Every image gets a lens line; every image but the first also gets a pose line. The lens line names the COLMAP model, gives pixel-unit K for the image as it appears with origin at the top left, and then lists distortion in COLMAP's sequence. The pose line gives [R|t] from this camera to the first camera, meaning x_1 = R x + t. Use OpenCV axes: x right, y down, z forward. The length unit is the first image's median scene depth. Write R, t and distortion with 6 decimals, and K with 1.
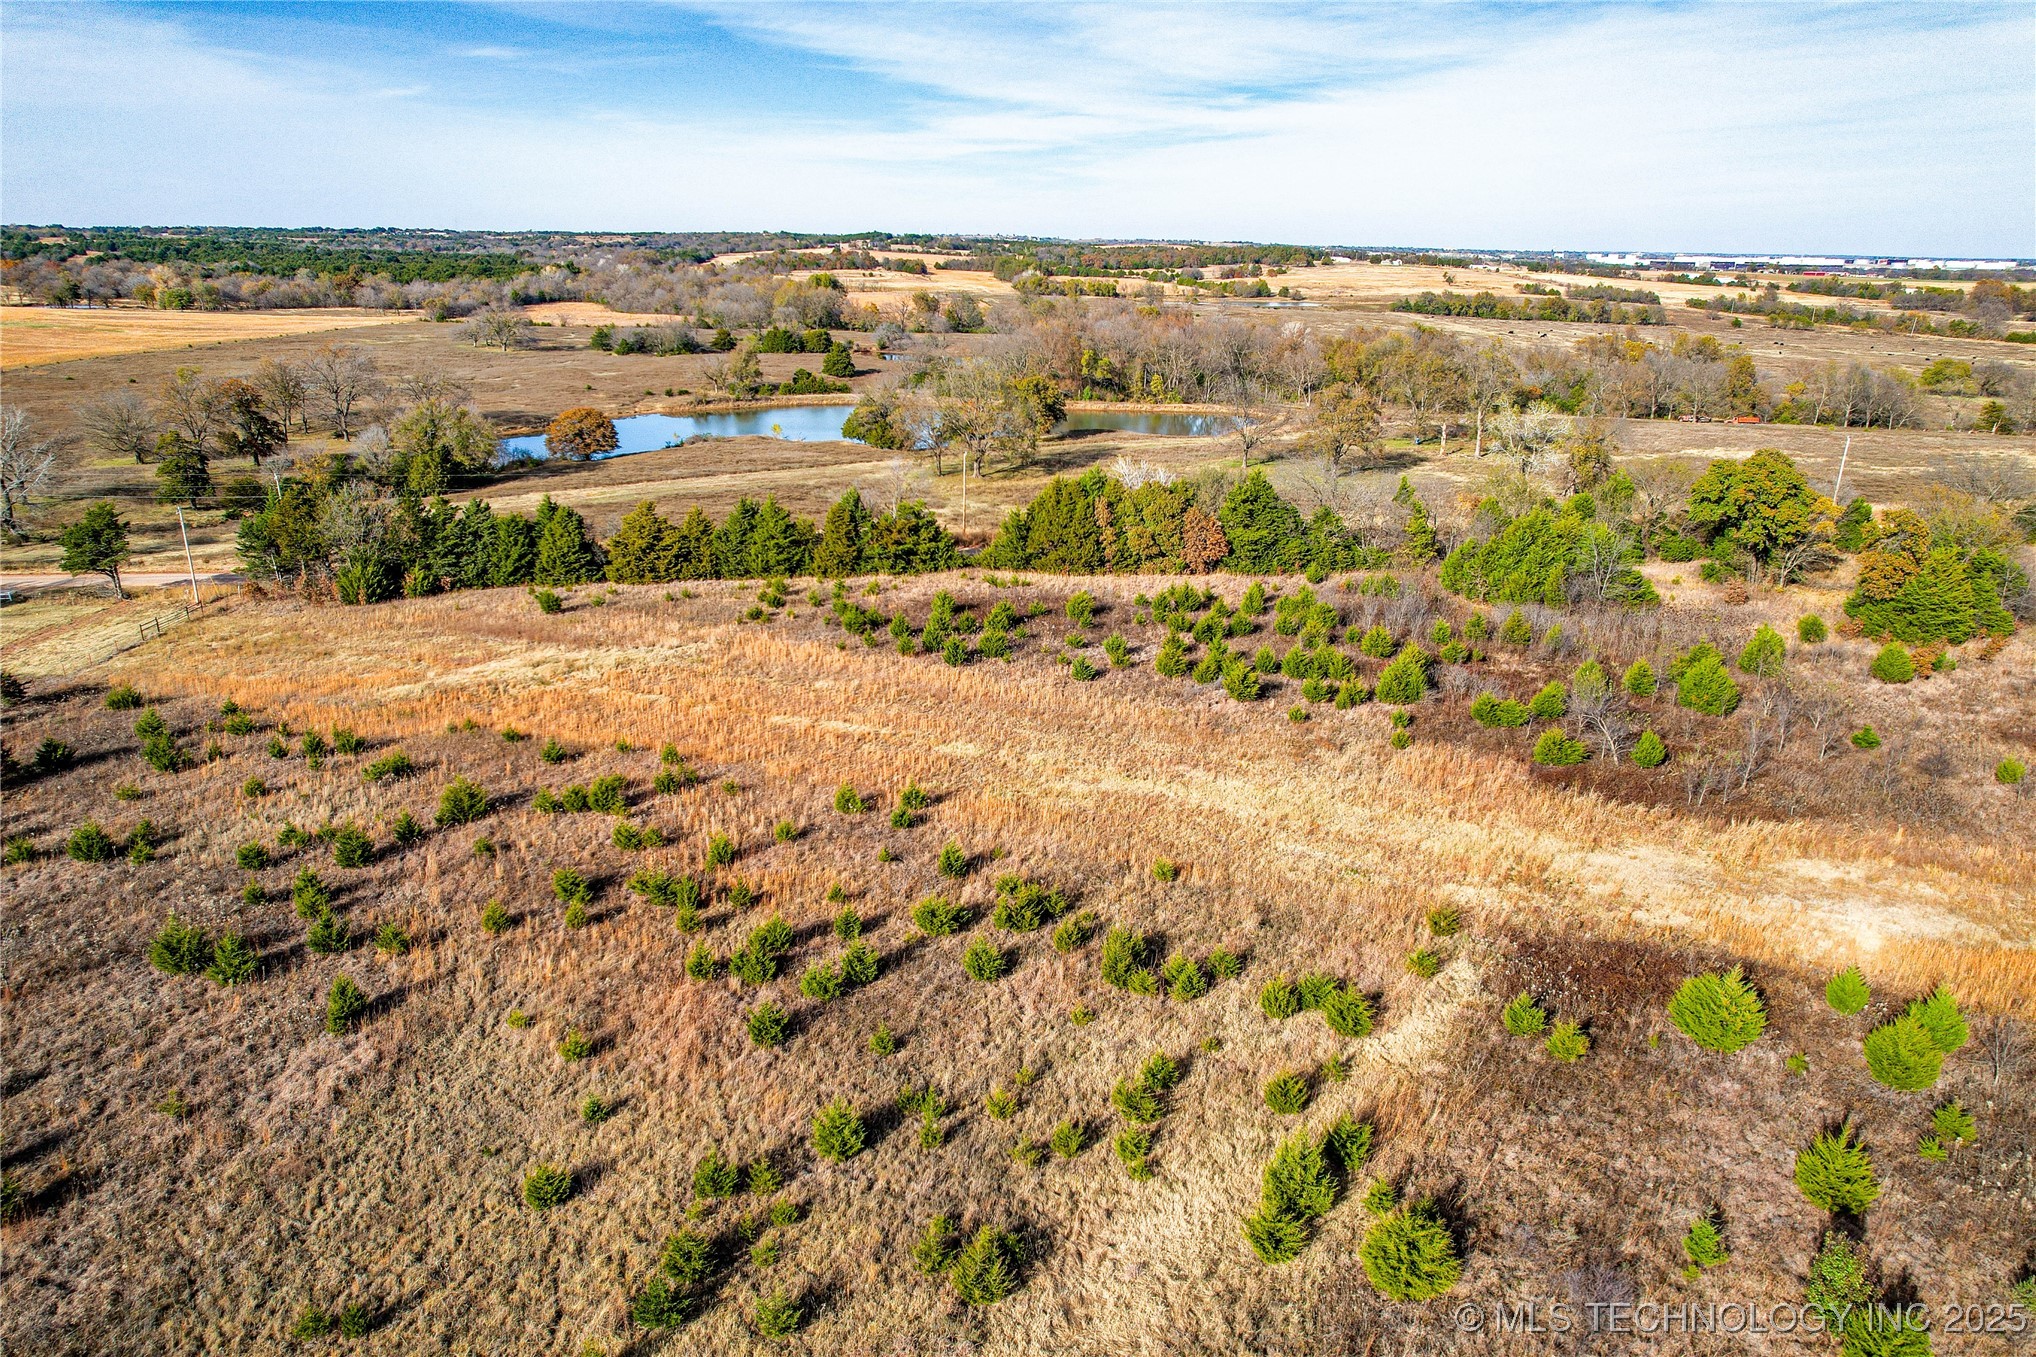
lens RADIAL K [[1306.0, 0, 1026.6], [0, 1306.0, 686.5], [0, 0, 1]] dist [-0.074550, 0.067225]
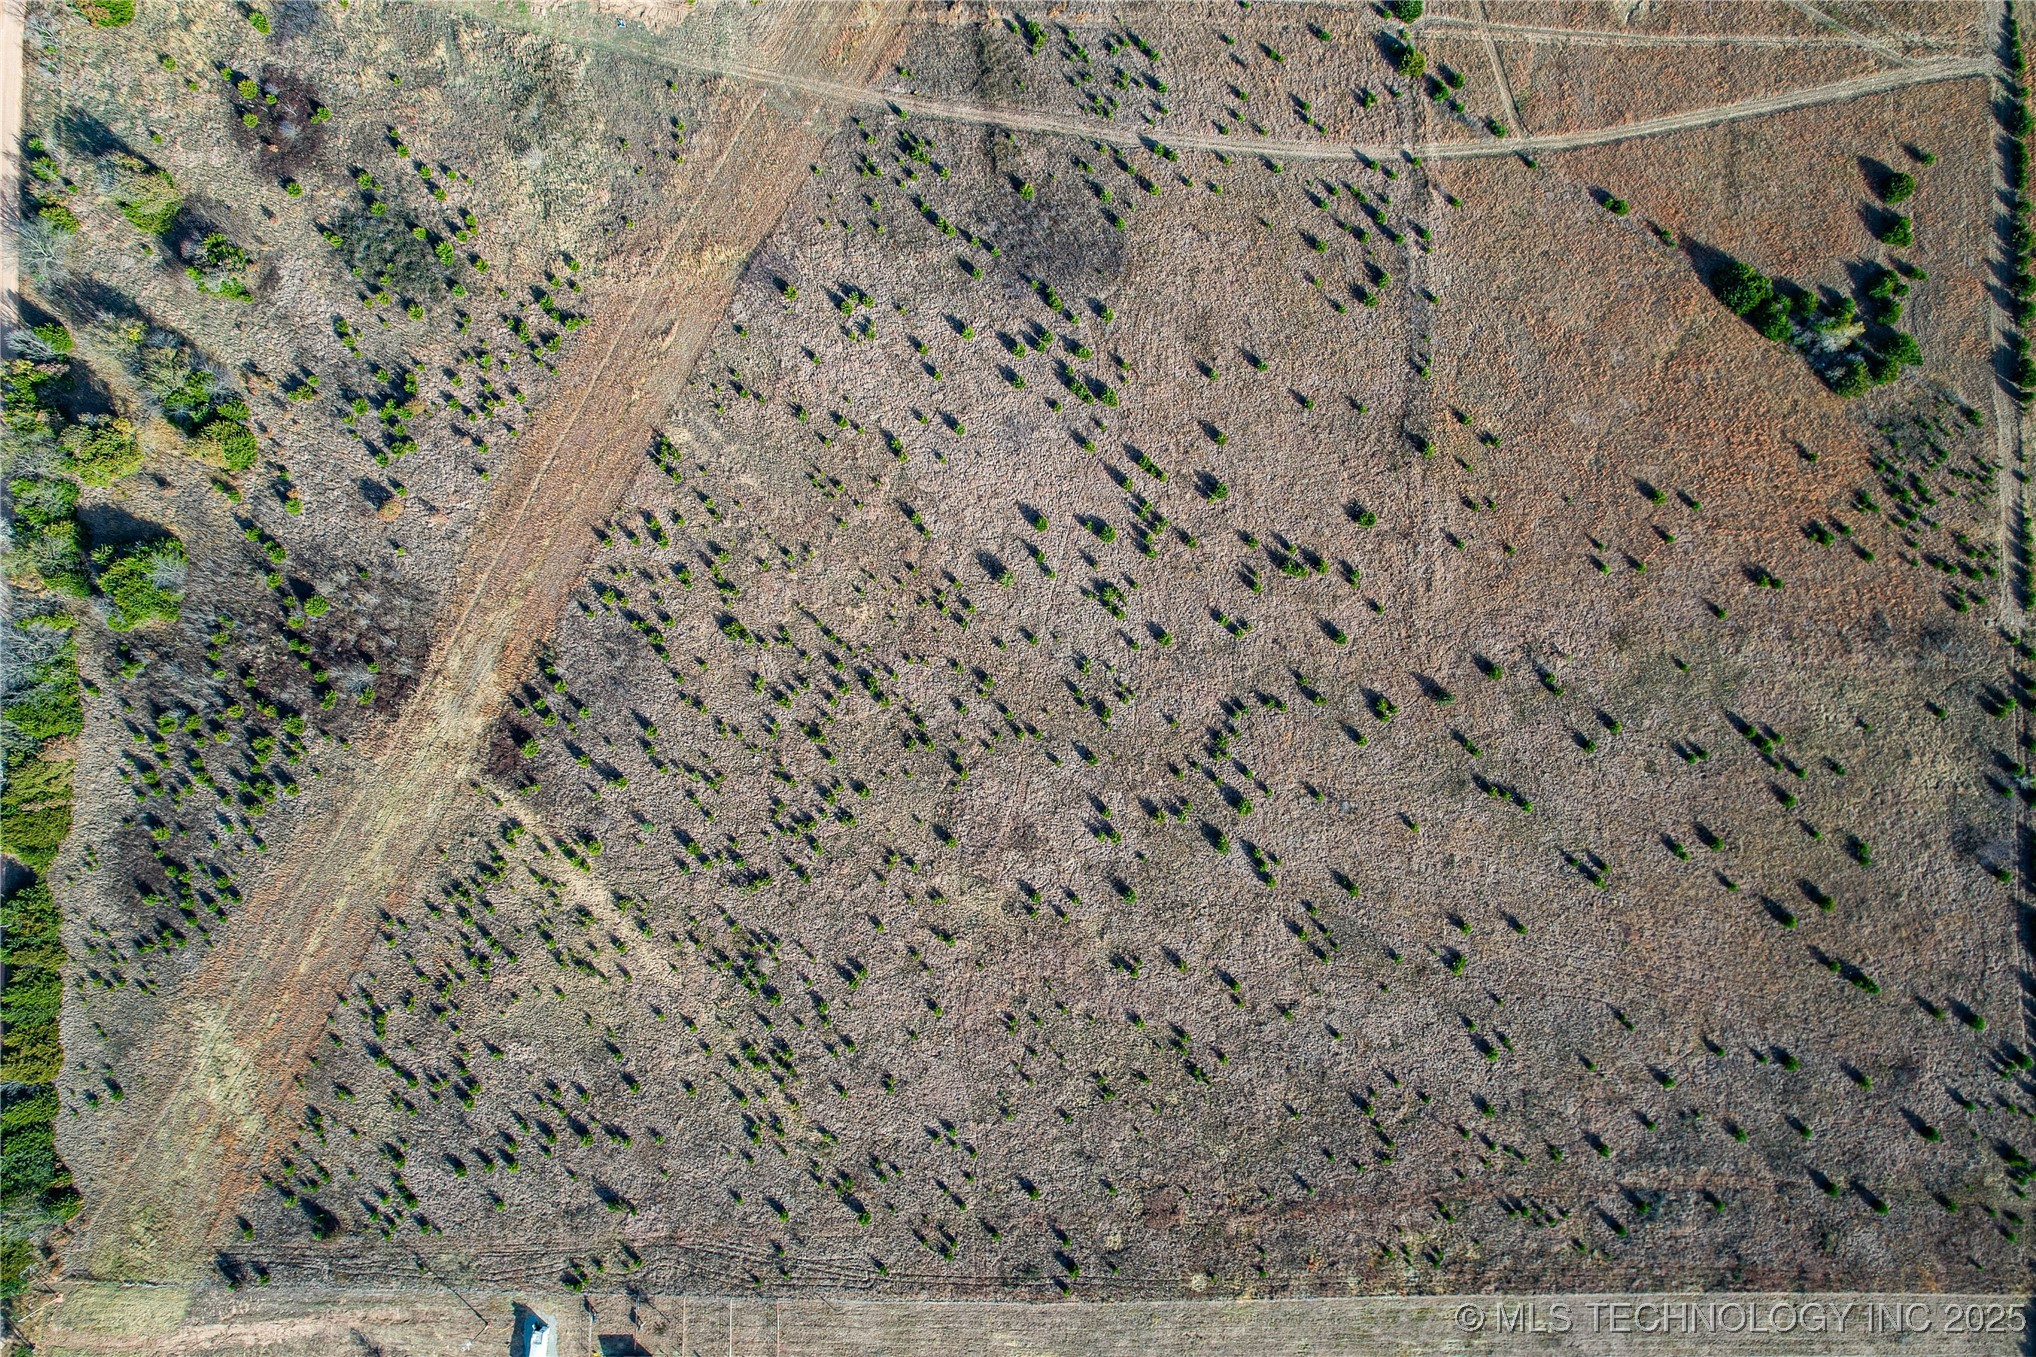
lens RADIAL K [[1306.0, 0, 1026.6], [0, 1306.0, 686.5], [0, 0, 1]] dist [-0.074550, 0.067225]
pose [[0.109777, -0.993798, 0.017756, 0.336221], [0.320000, 0.052250, 0.945976, -1.348696], [-0.941036, -0.098164, 0.323751, -0.801496]]
